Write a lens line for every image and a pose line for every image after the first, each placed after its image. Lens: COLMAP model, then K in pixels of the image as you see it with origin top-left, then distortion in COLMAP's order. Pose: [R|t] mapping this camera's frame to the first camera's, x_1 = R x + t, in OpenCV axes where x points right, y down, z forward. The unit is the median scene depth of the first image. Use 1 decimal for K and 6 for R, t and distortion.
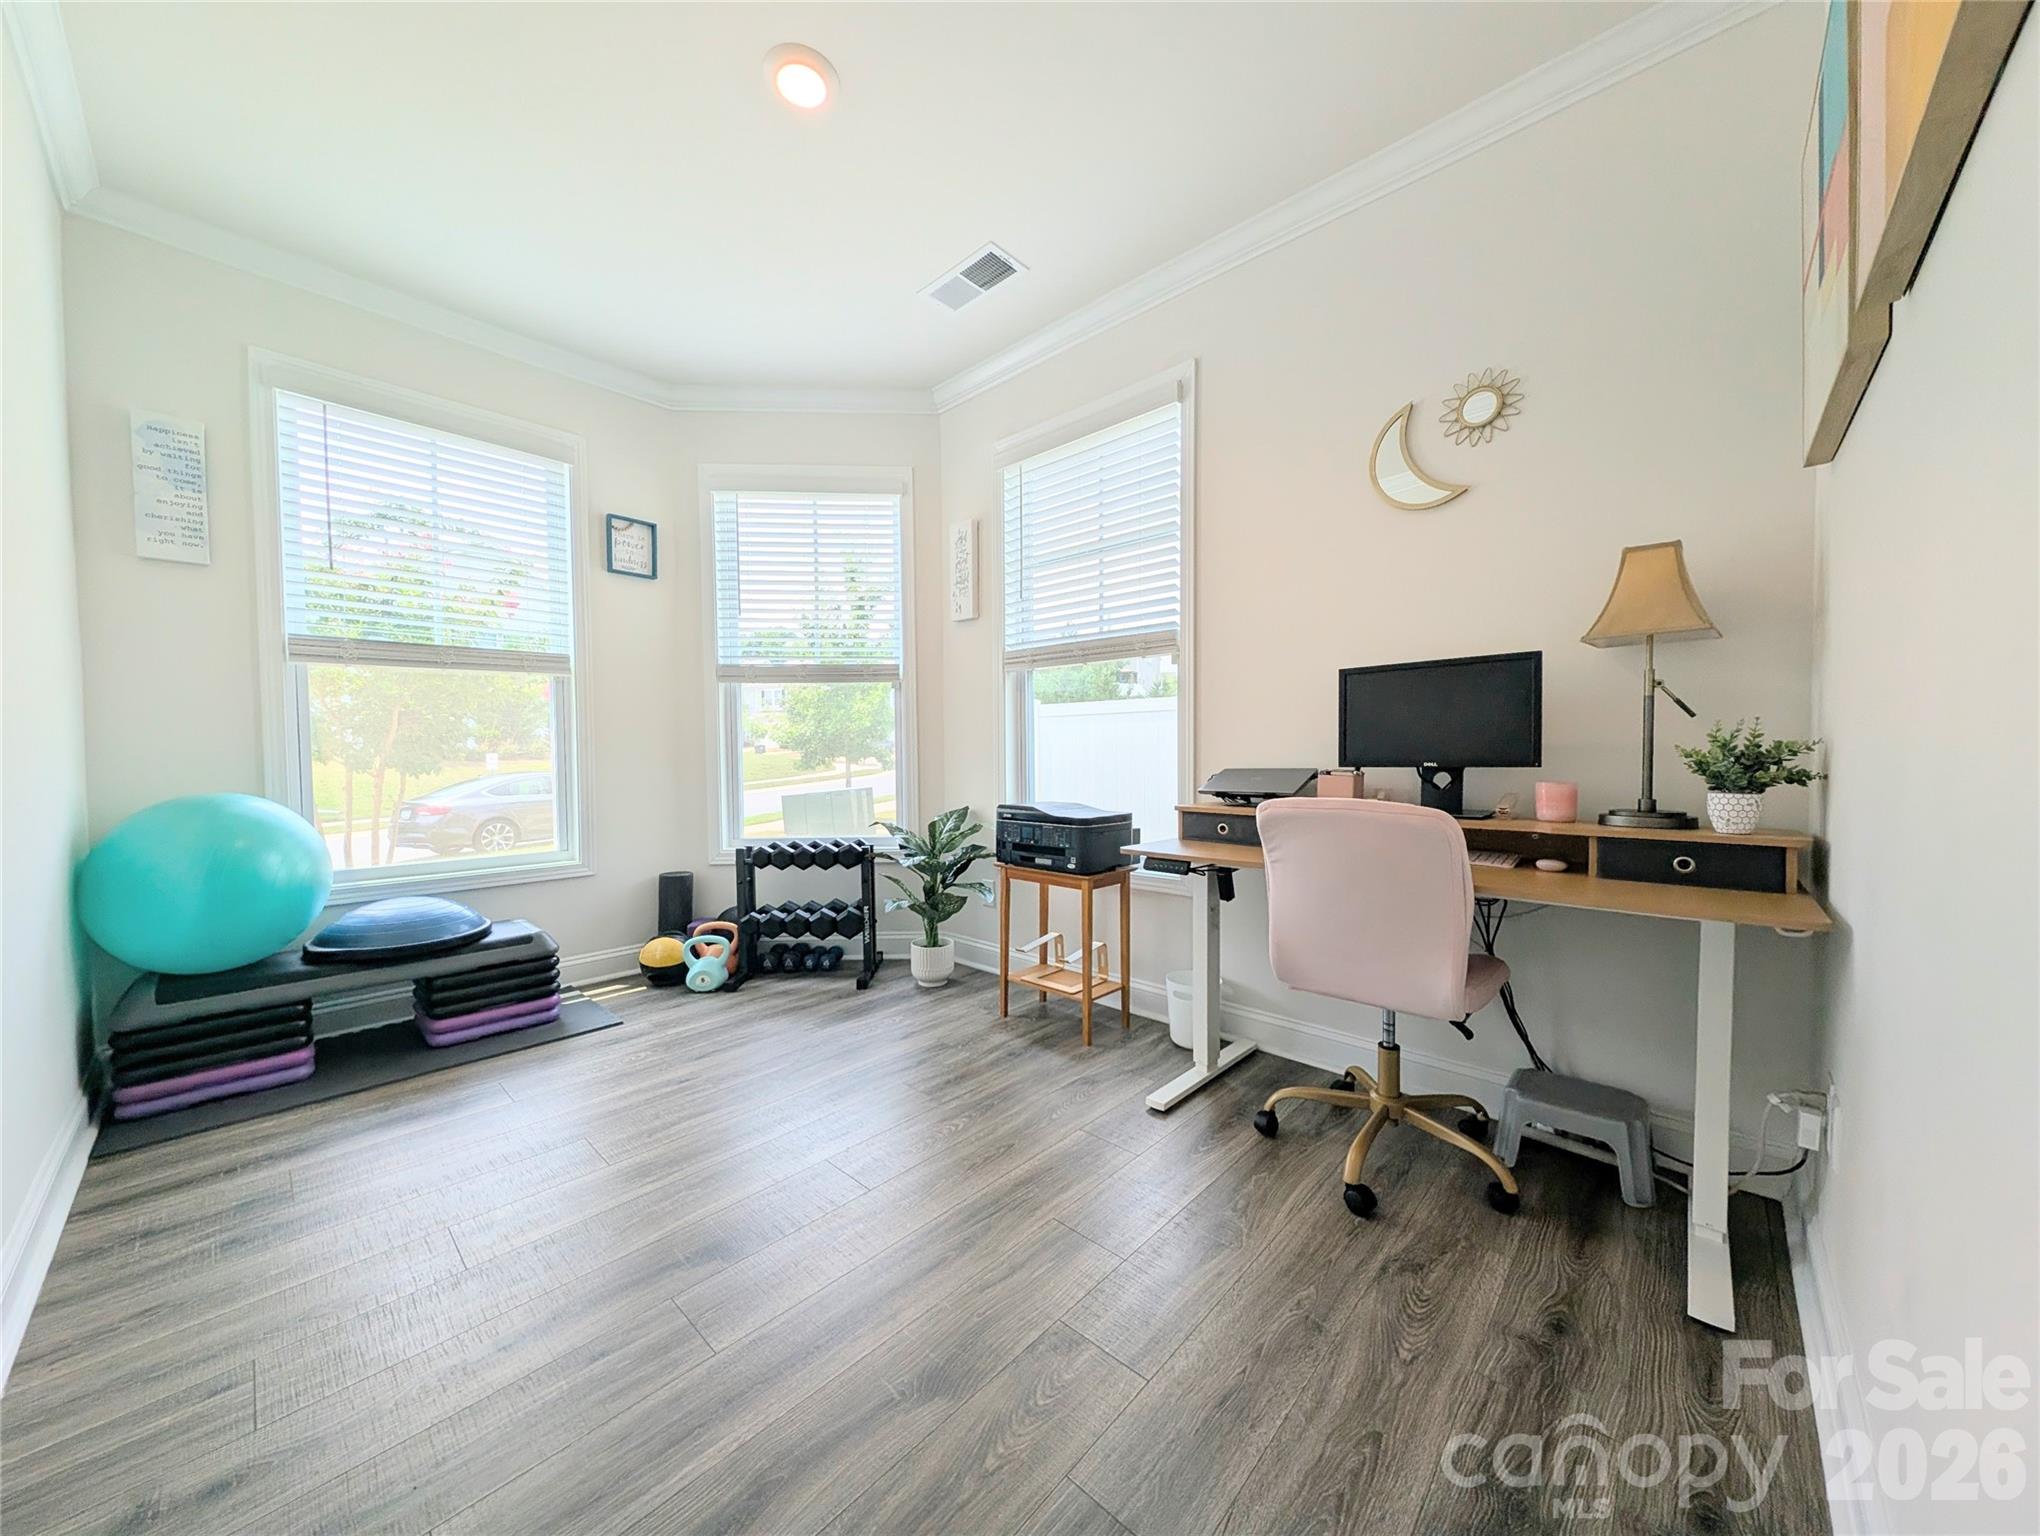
lens RADIAL K [[728.0, 0, 990.7], [0, 728.0, 774.2], [0, 0, 1]] dist [0.004859, -0.001764]
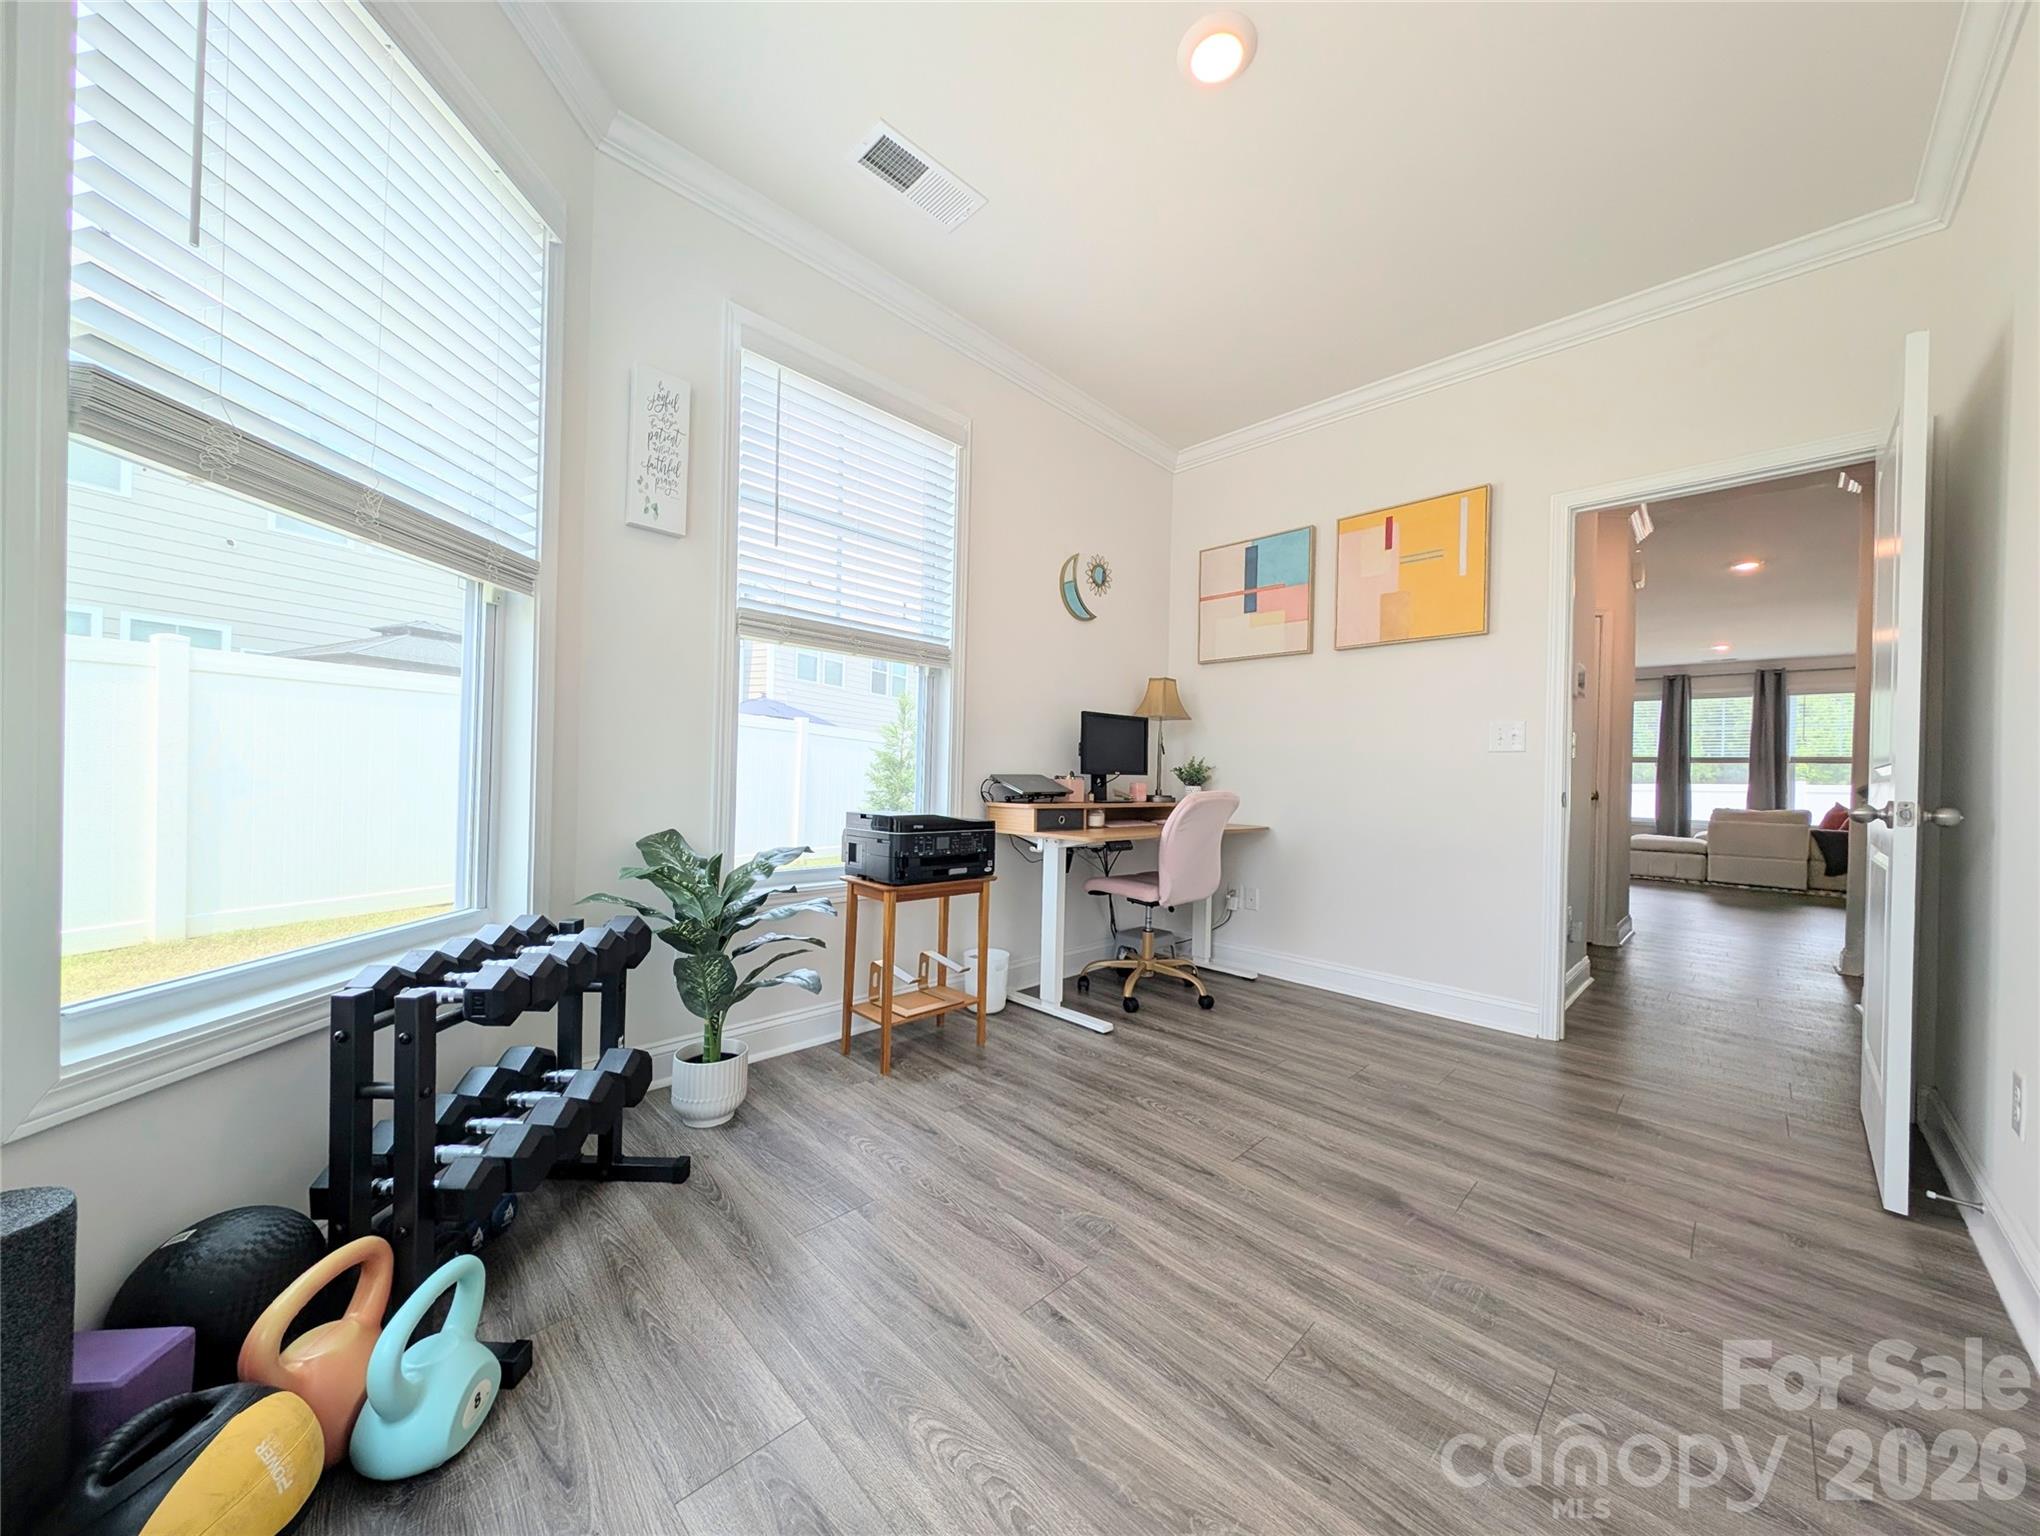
lens RADIAL K [[728.0, 0, 1030.8], [0, 728.0, 767.7], [0, 0, 1]] dist [0.004859, -0.001764]
pose [[-0.002007, 0.011876, 0.999927, -0.871272], [-0.001239, 0.999929, -0.011879, -0.002960], [-0.999997, -0.001262, -0.001992, 0.906233]]
